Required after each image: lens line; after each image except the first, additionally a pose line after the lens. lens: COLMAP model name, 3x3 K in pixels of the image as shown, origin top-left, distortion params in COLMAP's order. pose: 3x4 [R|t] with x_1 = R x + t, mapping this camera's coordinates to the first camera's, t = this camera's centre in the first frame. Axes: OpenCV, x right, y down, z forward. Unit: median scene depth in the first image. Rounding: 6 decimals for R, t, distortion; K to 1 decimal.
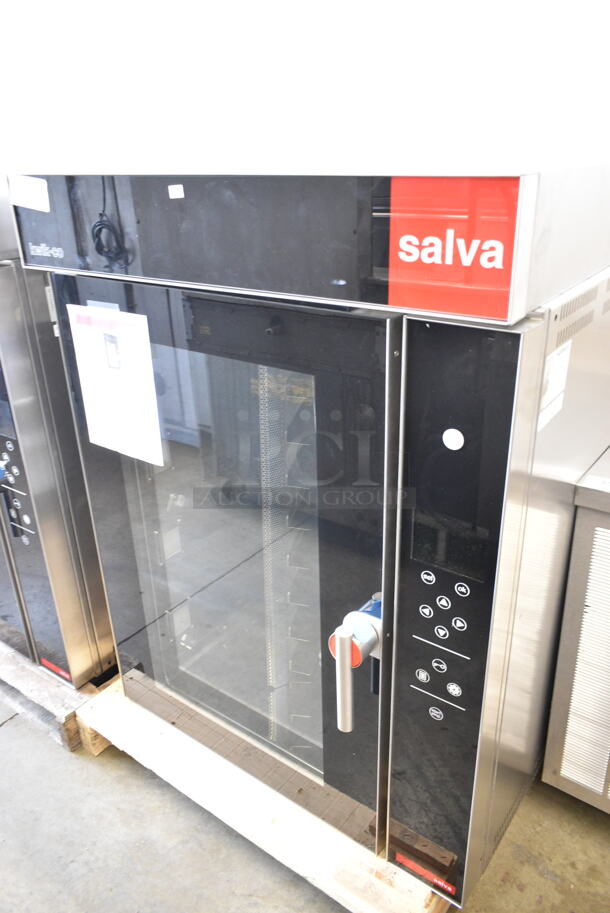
lens RADIAL K [[704.6, 0, 305.0], [0, 704.6, 456.5], [0, 0, 1]] dist [-0.009929, 0.004707]
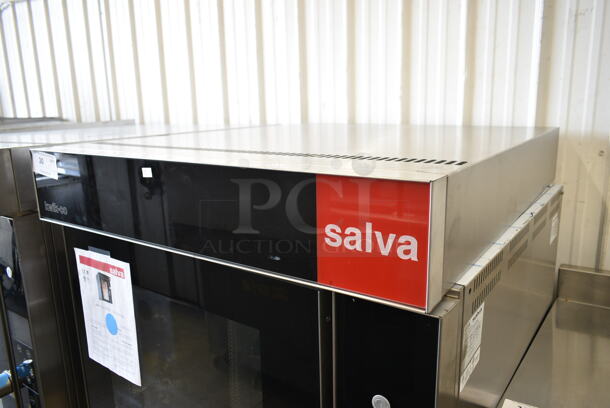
lens RADIAL K [[470.8, 0, 305.0], [0, 470.8, 204.0], [0, 0, 1]] dist [-0.009929, 0.004707]
pose [[0.999941, 0.006754, 0.008476, 0.073080], [-0.004810, 0.977390, -0.211388, -0.141504], [-0.009712, 0.211335, 0.977366, 0.203712]]
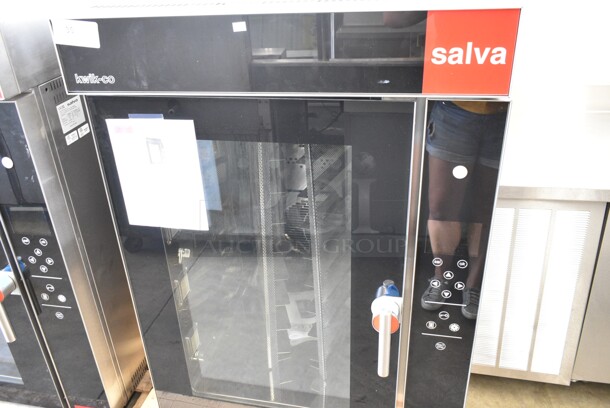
lens RADIAL K [[524.4, 0, 288.5], [0, 524.4, 203.0], [0, 0, 1]] dist [-0.012389, -0.000862]
pose [[0.918043, -0.200836, 0.341852, -0.460519], [0.186770, 0.979617, 0.073948, -0.095569], [-0.349735, -0.004040, 0.936840, 0.031342]]
